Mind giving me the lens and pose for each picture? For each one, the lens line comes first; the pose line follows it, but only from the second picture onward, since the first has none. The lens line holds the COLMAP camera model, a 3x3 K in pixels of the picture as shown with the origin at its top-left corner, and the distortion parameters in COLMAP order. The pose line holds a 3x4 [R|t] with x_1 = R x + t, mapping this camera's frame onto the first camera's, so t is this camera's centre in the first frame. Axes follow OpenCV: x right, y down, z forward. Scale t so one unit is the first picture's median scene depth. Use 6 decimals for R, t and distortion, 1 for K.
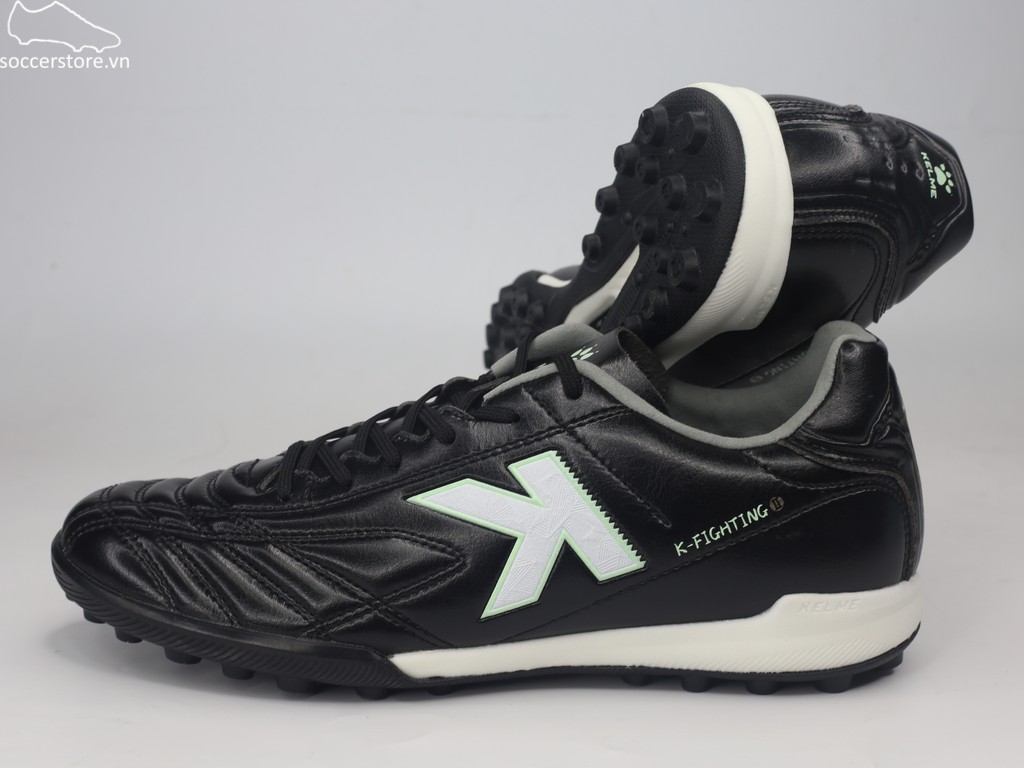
lens RADIAL K [[1782.0, 0, 517.6], [0, 1782.0, 384.6], [0, 0, 1]] dist [-0.094381, 0.000000]
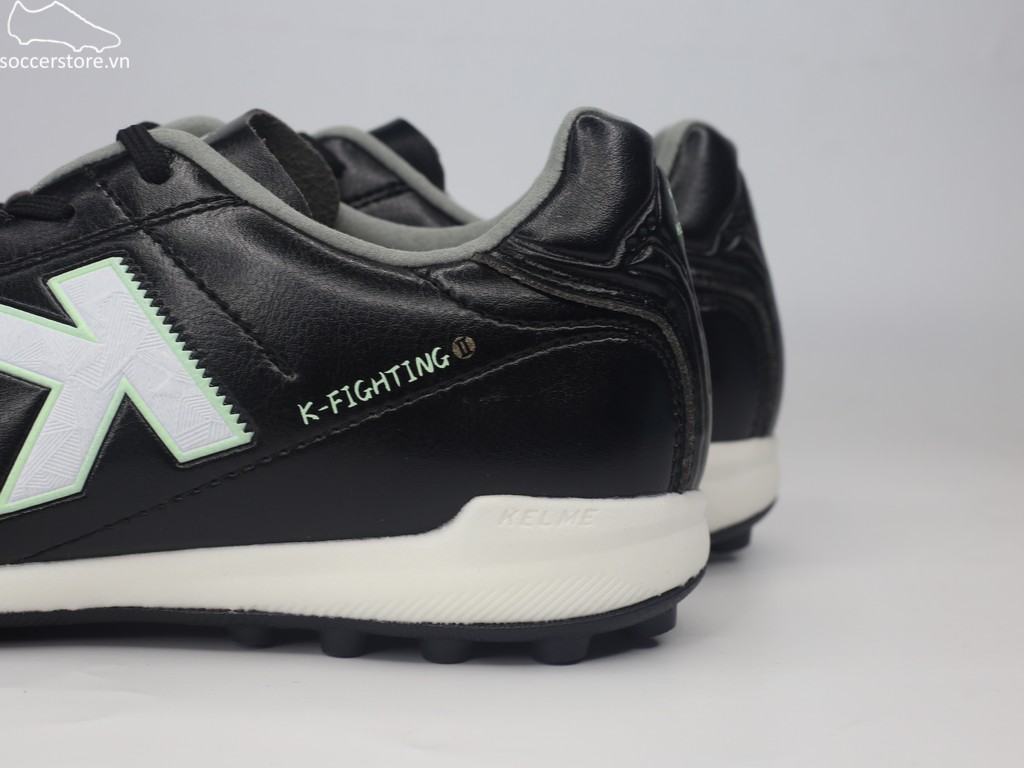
lens RADIAL K [[1782.0, 0, 503.1], [0, 1782.0, 388.2], [0, 0, 1]] dist [-0.094381, 0.000000]
pose [[0.999213, 0.028538, 0.027545, 0.141122], [-0.025812, 0.995172, -0.094696, 0.139551], [-0.030114, 0.093911, 0.995125, 0.366167]]
